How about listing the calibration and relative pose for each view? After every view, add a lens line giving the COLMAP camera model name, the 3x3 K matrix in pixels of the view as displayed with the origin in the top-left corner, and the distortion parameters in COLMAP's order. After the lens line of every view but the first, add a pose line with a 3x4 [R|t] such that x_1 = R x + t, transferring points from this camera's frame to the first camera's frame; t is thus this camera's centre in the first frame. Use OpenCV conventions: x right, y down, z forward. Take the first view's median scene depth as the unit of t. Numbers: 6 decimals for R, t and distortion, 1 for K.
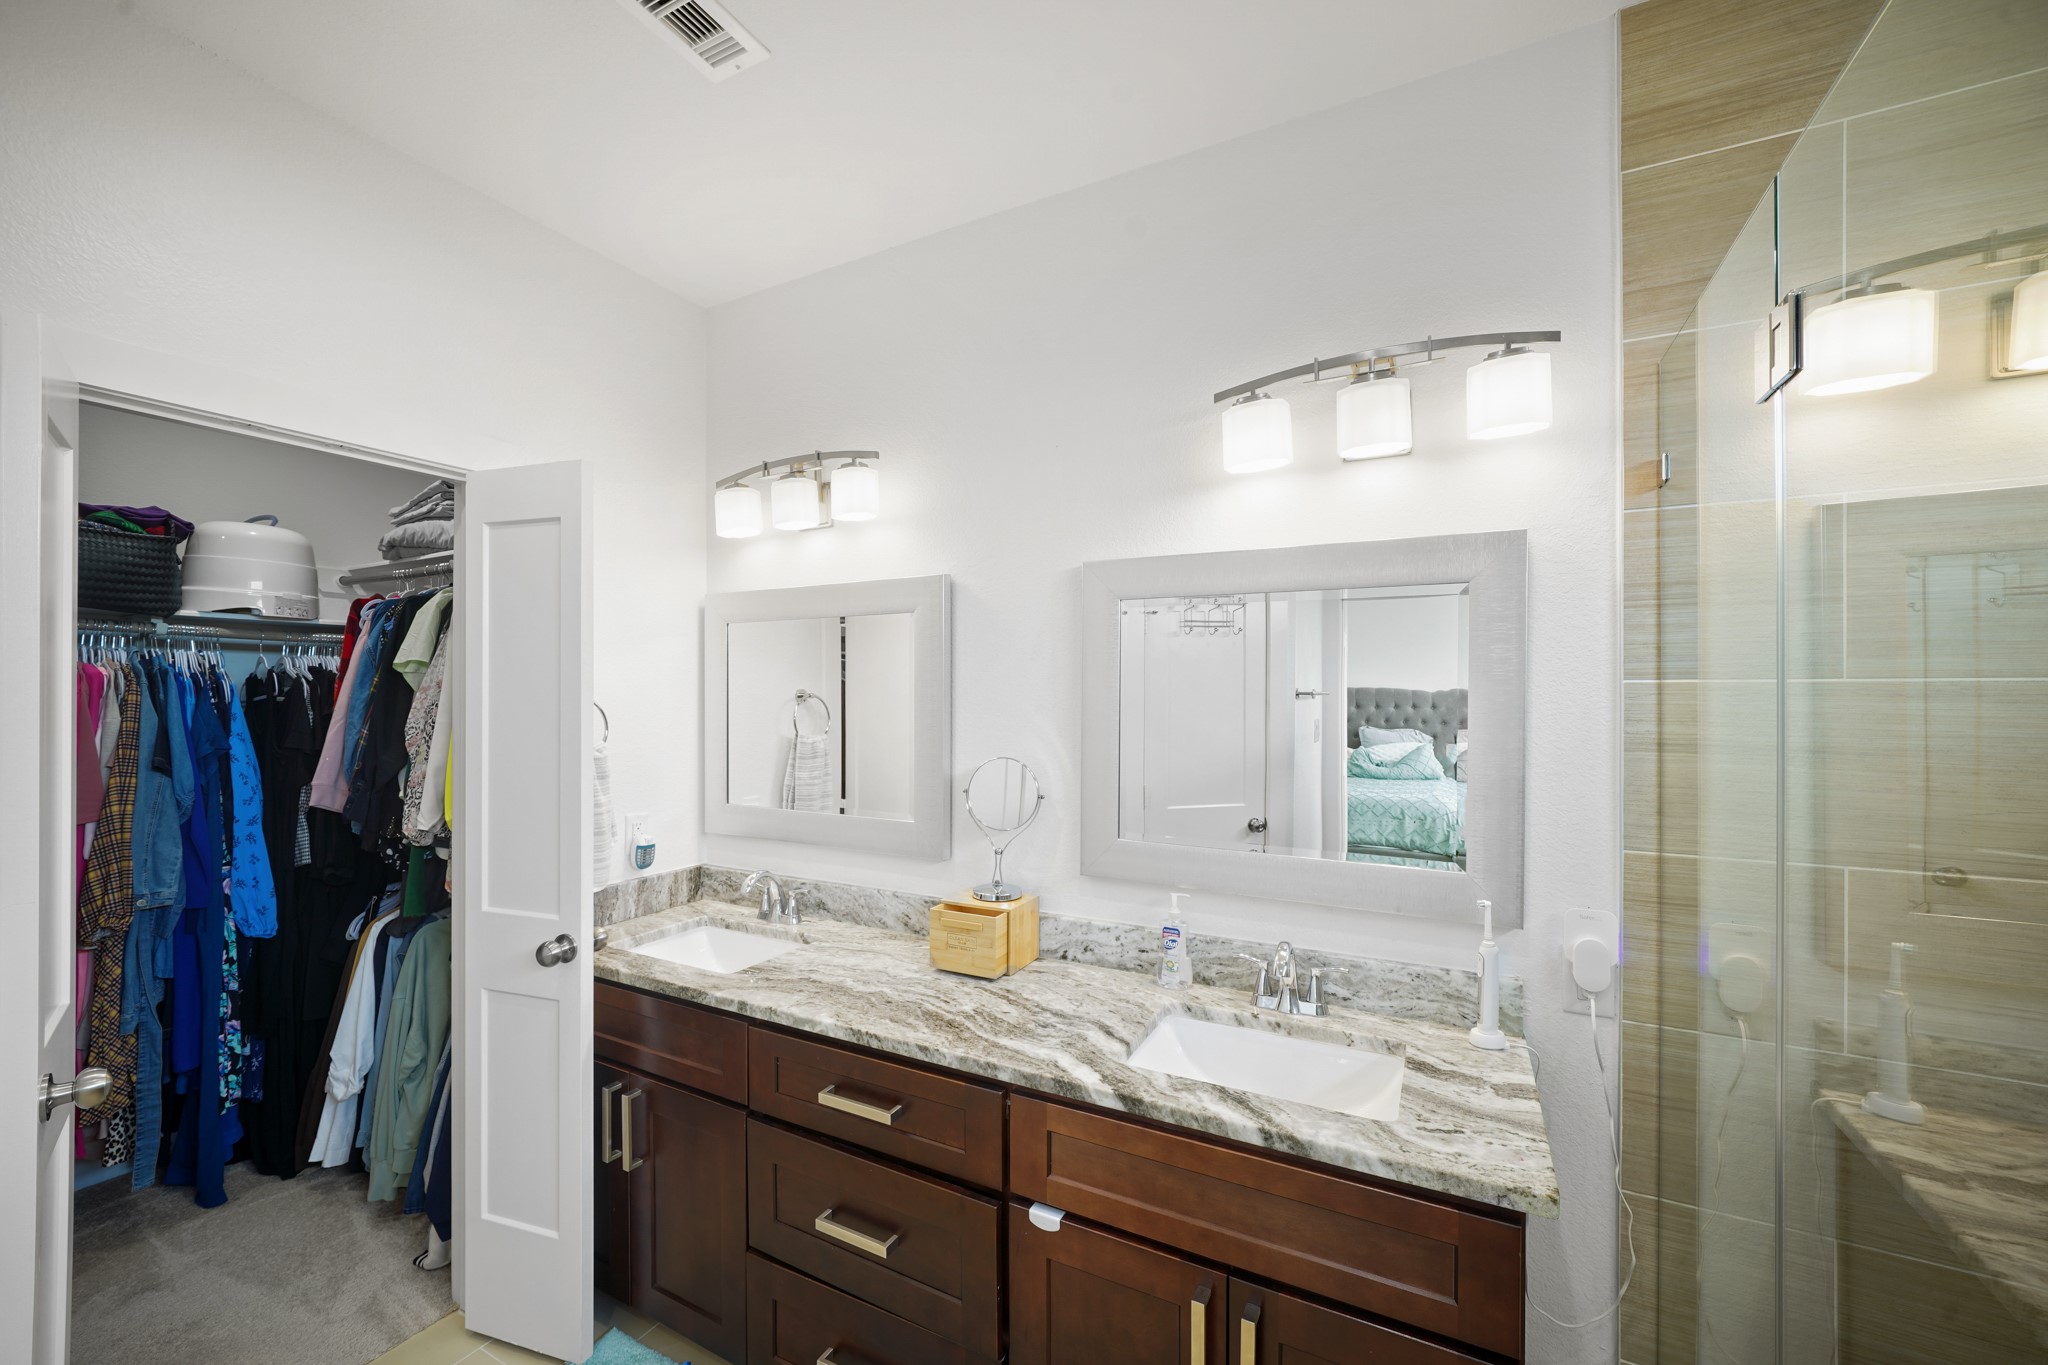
lens RADIAL K [[815.4, 0, 1018.3], [0, 815.4, 695.1], [0, 0, 1]] dist [-0.002718, -0.000214]
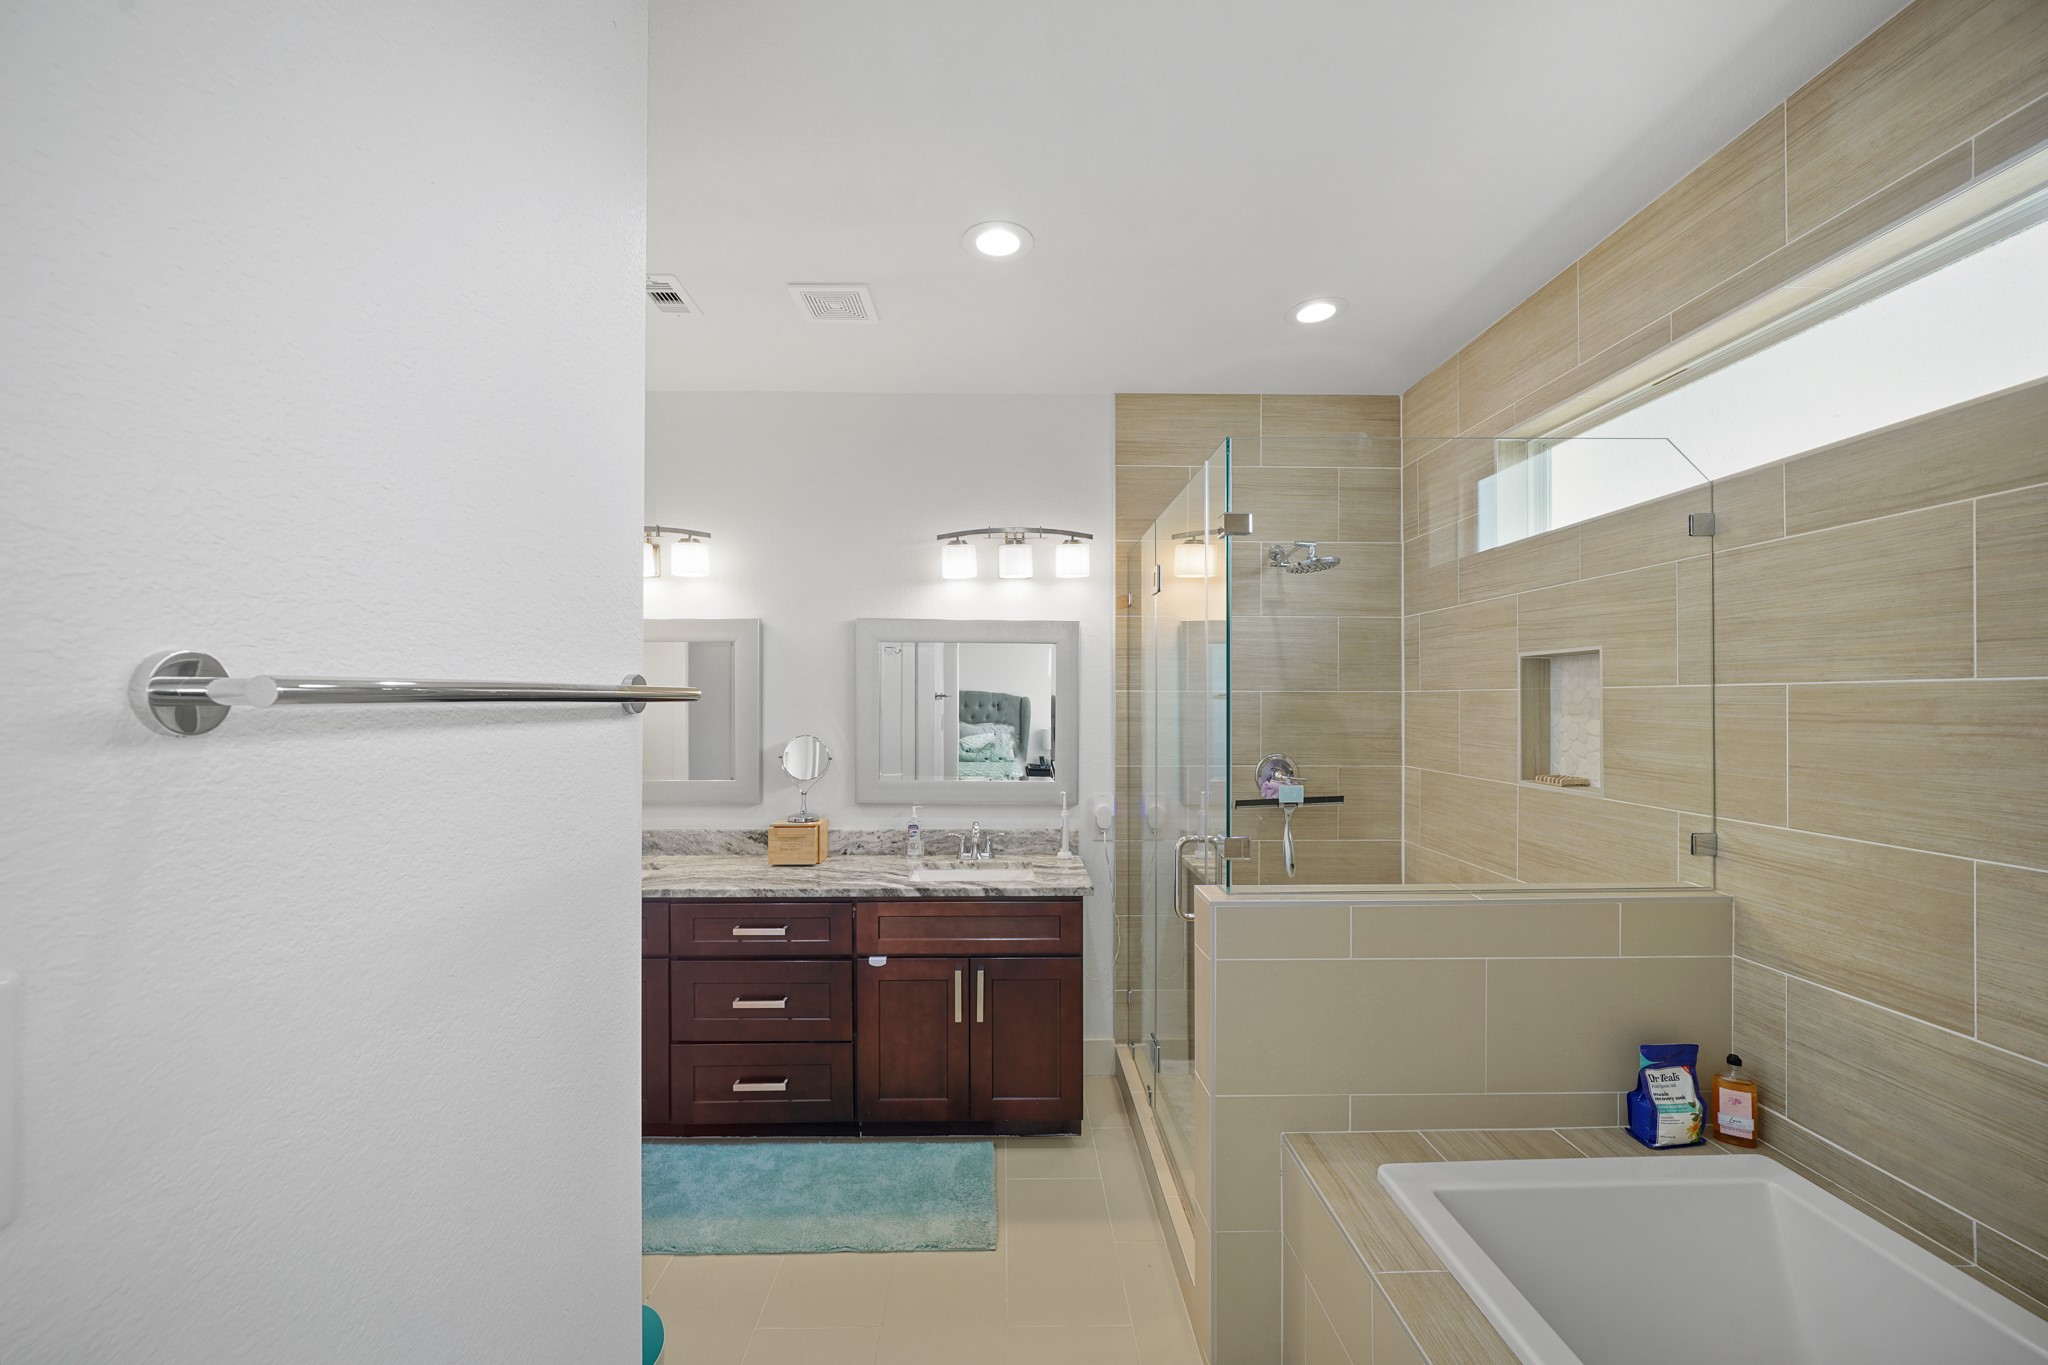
lens RADIAL K [[815.4, 0, 1018.3], [0, 815.4, 695.1], [0, 0, 1]] dist [-0.002718, -0.000214]
pose [[0.874426, 0.001043, 0.485158, -0.568850], [0.000057, 0.999997, -0.002253, -0.000609], [-0.485159, 0.001998, 0.874423, -0.815968]]
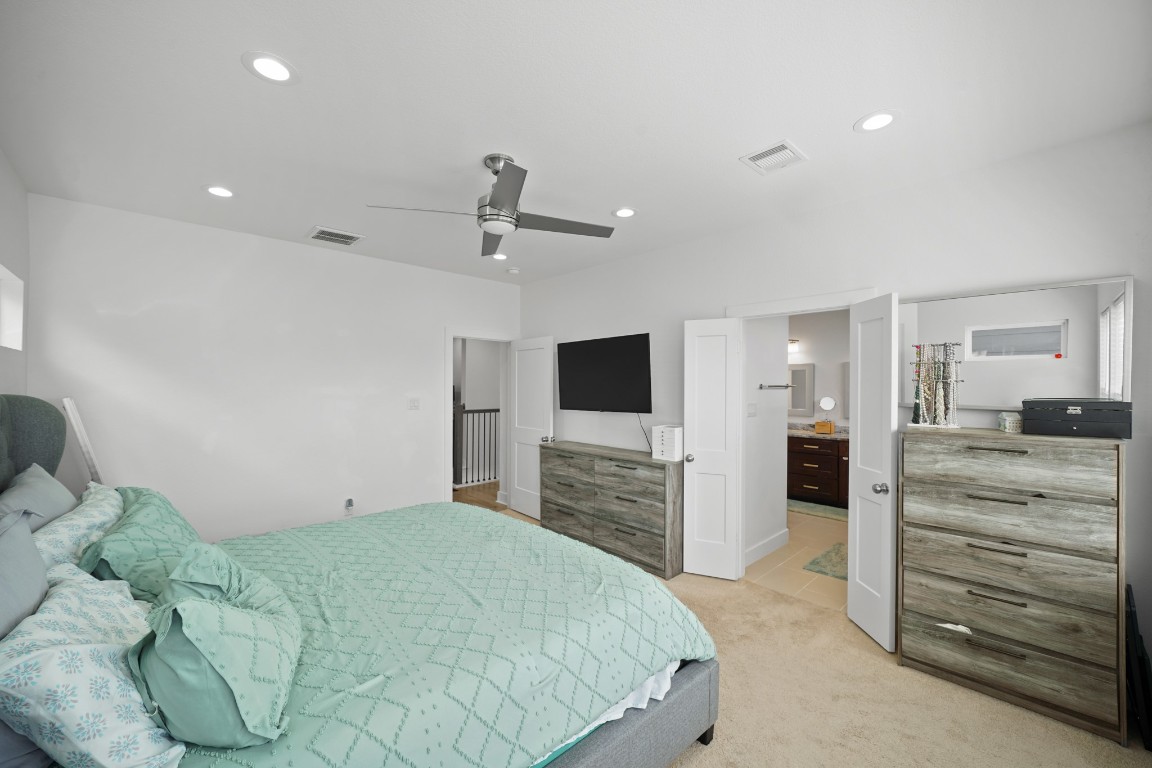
lens RADIAL K [[458.7, 0, 572.8], [0, 458.7, 391.1], [0, 0, 1]] dist [-0.002718, -0.000214]
pose [[0.950323, 0.002135, -0.311259, -0.901172], [0.002269, 0.999902, 0.013784, -0.014748], [0.311258, -0.013805, 0.950225, -3.240559]]
